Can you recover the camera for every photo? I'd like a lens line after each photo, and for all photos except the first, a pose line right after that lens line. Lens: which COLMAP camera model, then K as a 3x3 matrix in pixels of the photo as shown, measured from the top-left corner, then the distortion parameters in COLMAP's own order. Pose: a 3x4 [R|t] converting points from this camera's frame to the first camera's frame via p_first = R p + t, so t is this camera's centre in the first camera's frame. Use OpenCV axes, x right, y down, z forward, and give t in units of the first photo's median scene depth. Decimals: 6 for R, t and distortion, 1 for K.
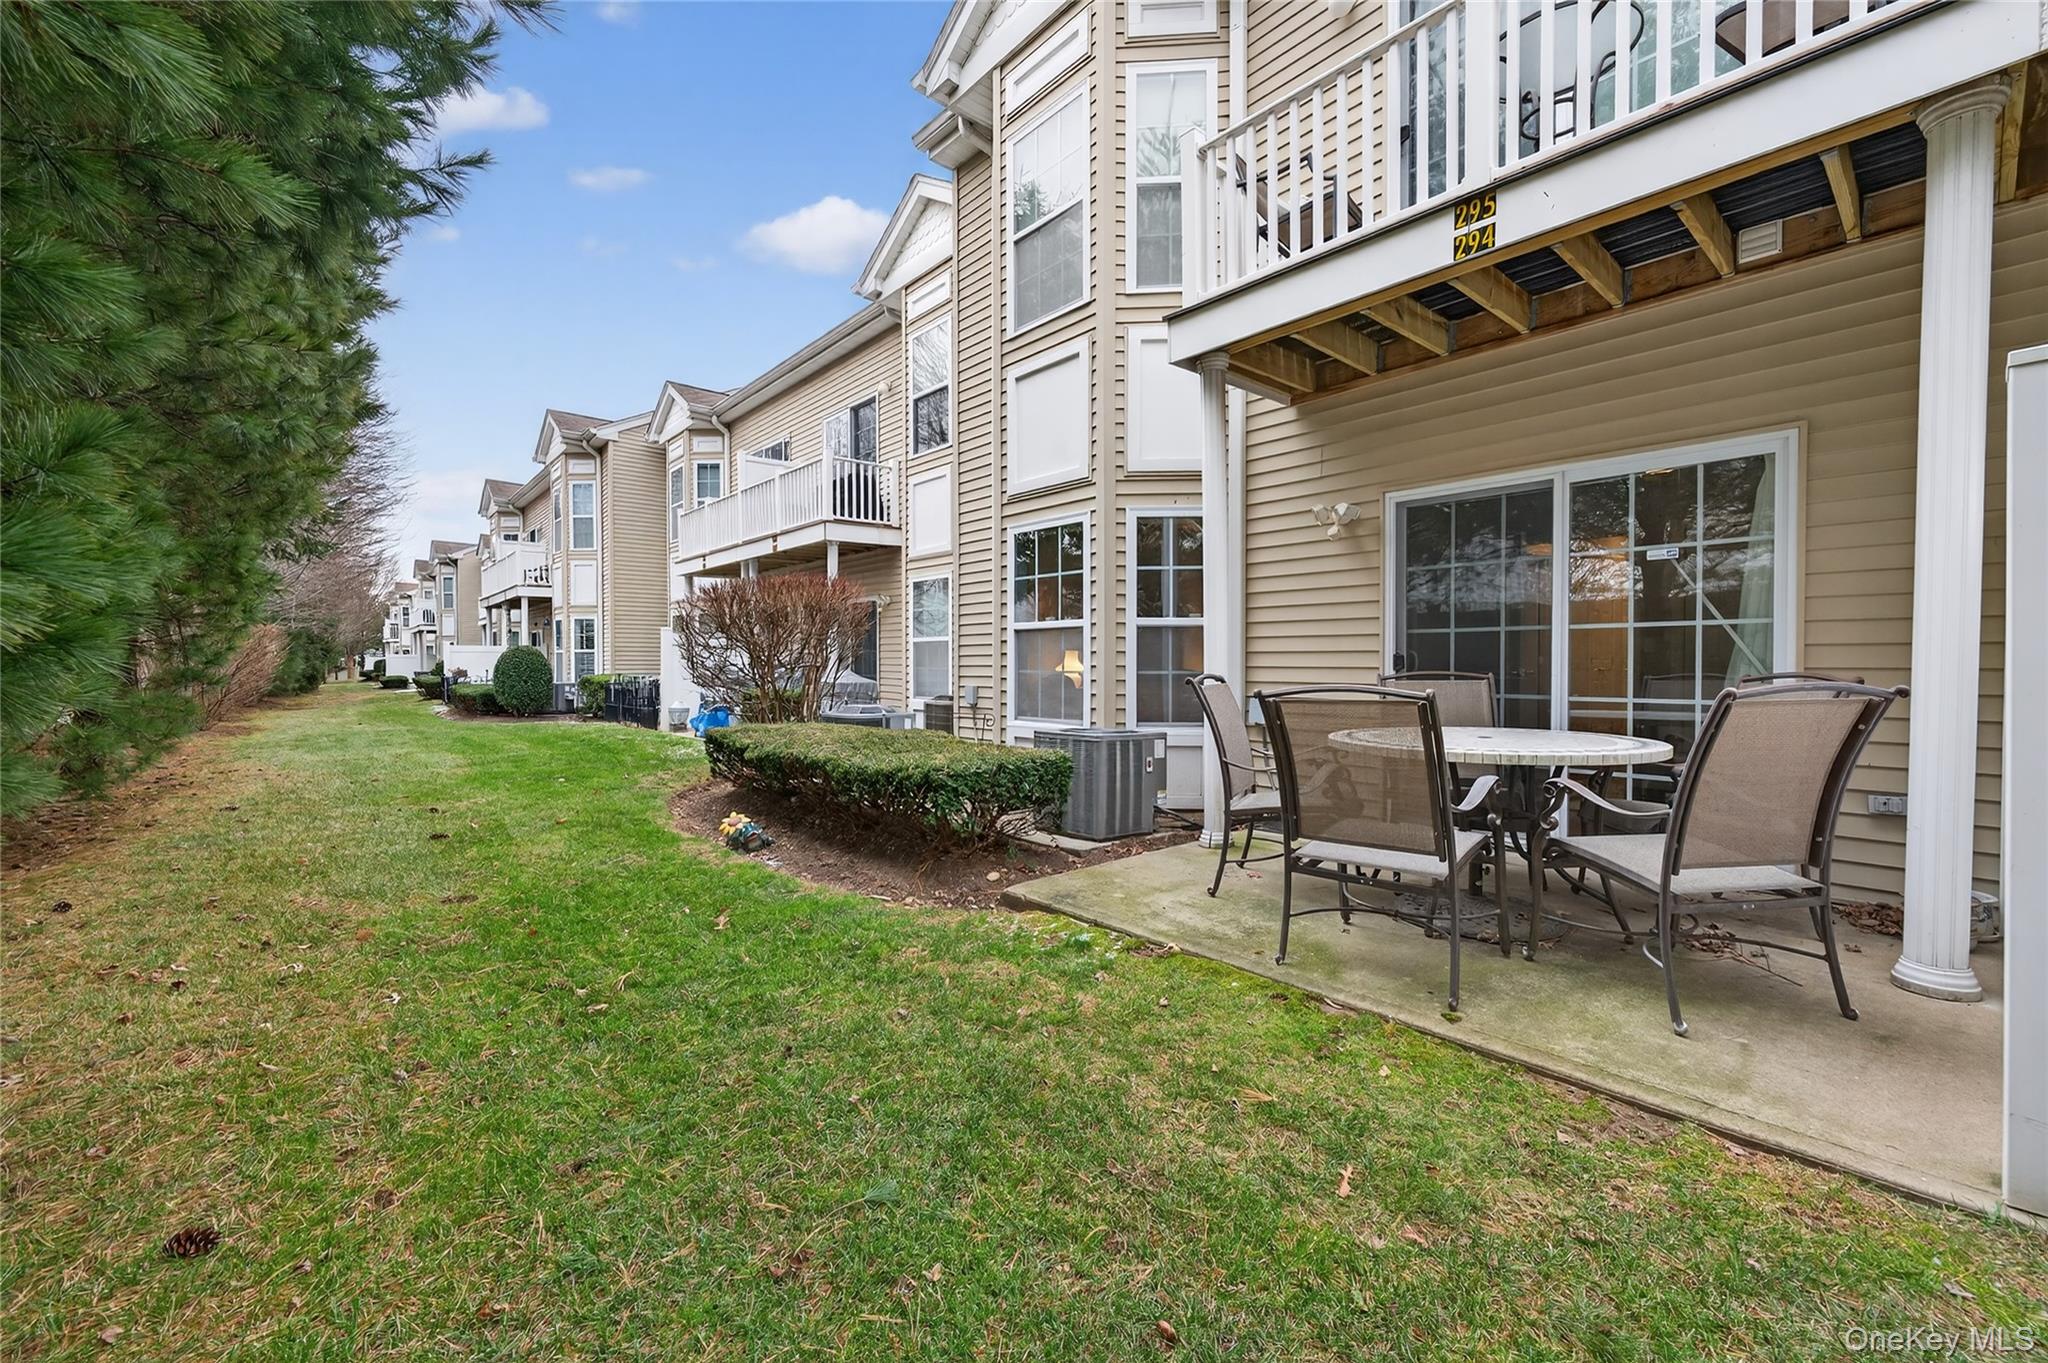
lens RADIAL K [[821.3, 0, 1026.3], [0, 821.3, 674.1], [0, 0, 1]] dist [0.004042, 0.000199]
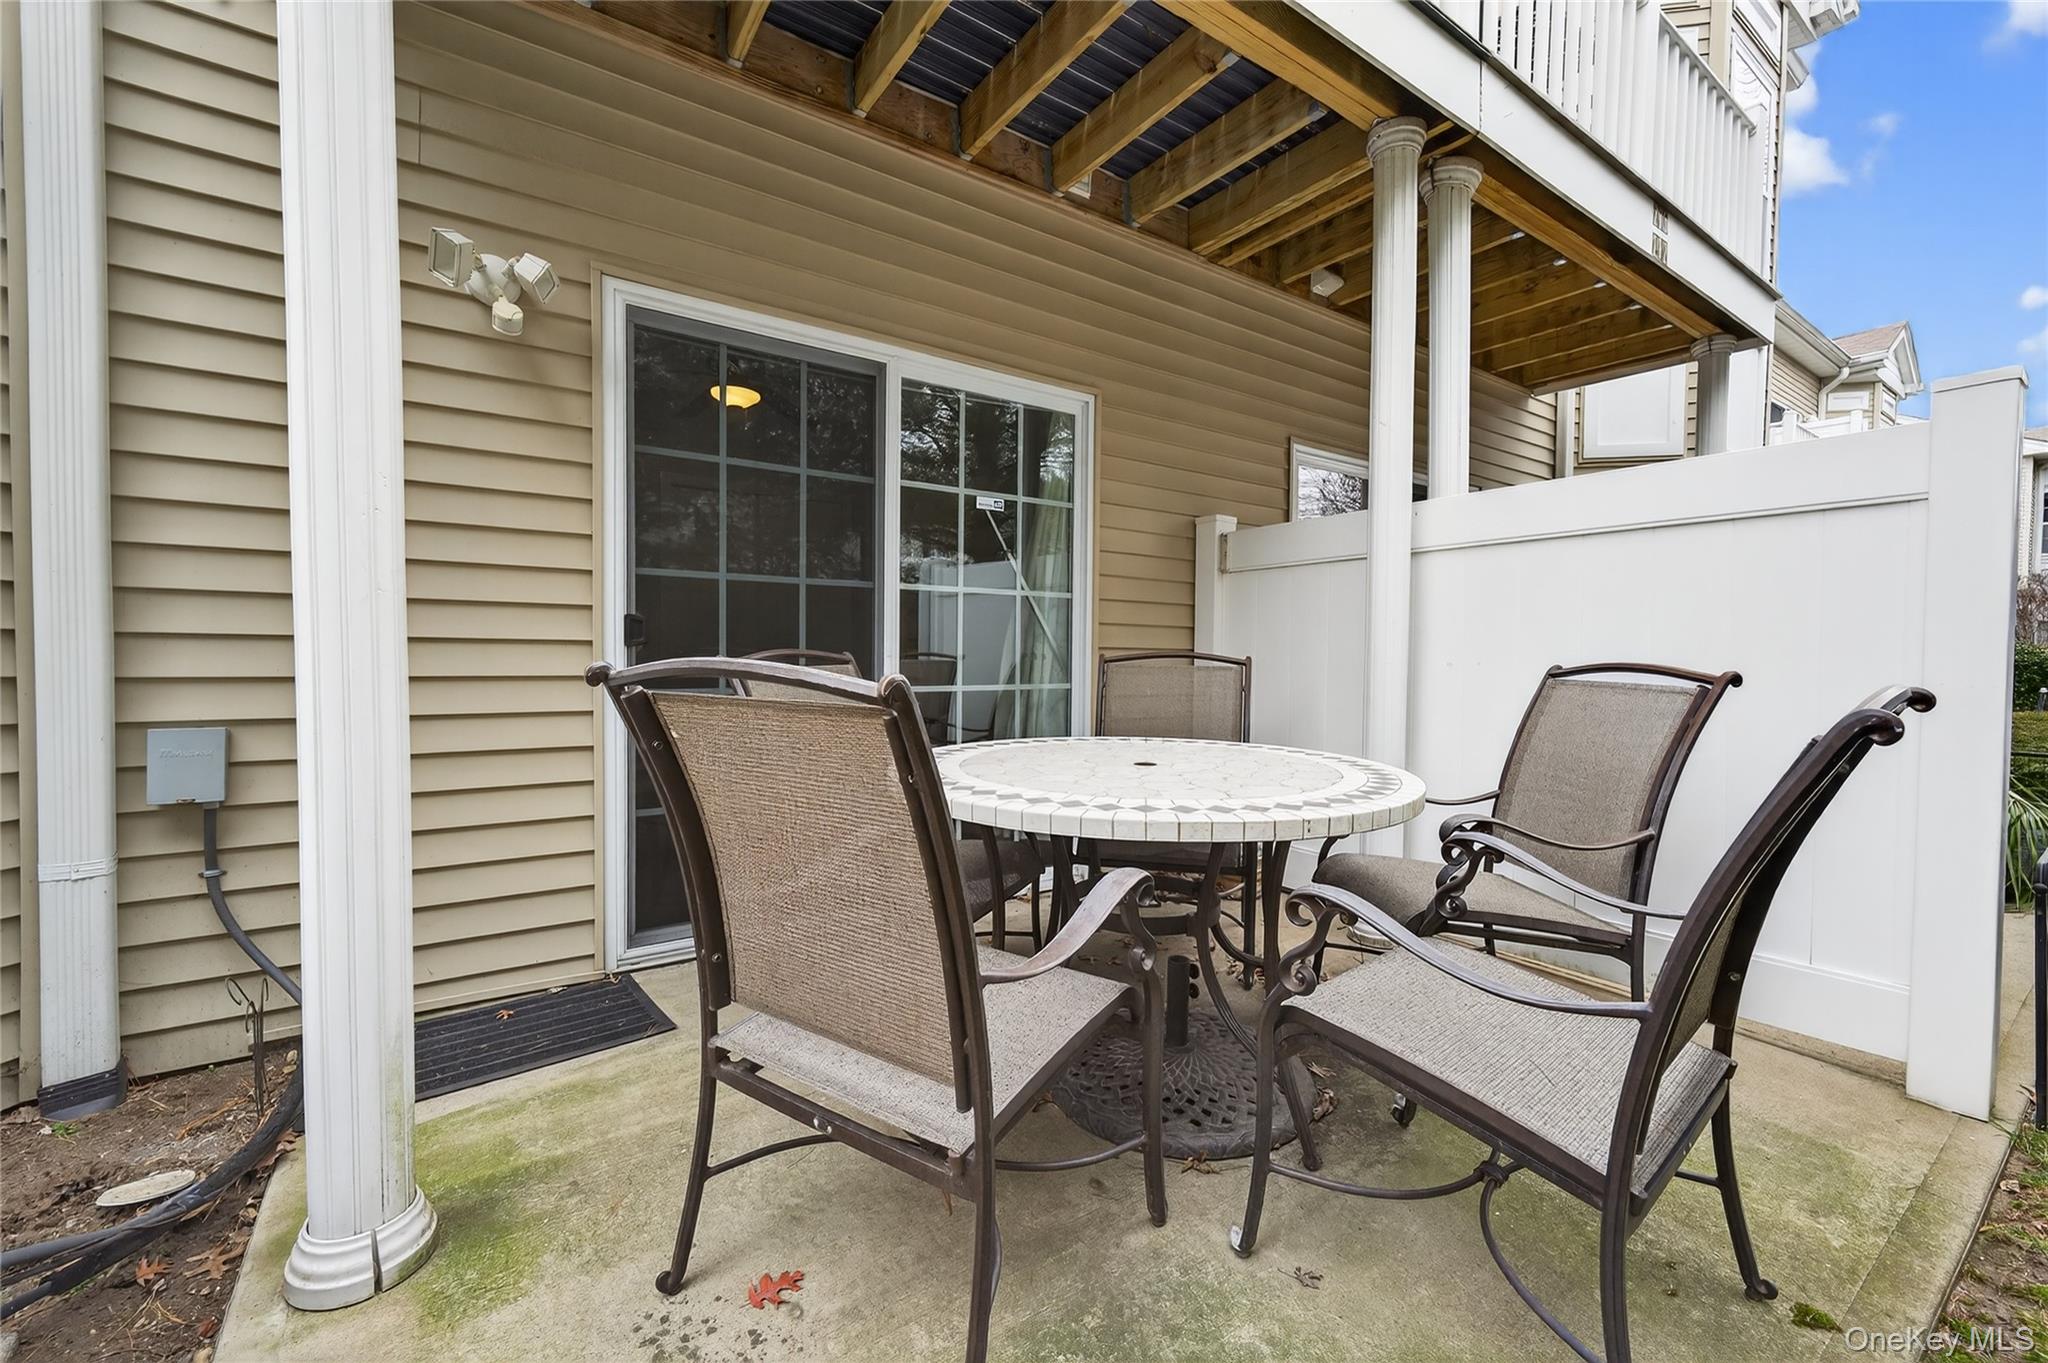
lens RADIAL K [[821.3, 0, 1029.9], [0, 821.3, 672.5], [0, 0, 1]] dist [0.004042, 0.000199]
pose [[0.104006, -0.024777, 0.994268, -0.024195], [0.002873, 0.999693, 0.024611, -0.001117], [-0.994573, 0.000297, 0.104045, 0.900284]]
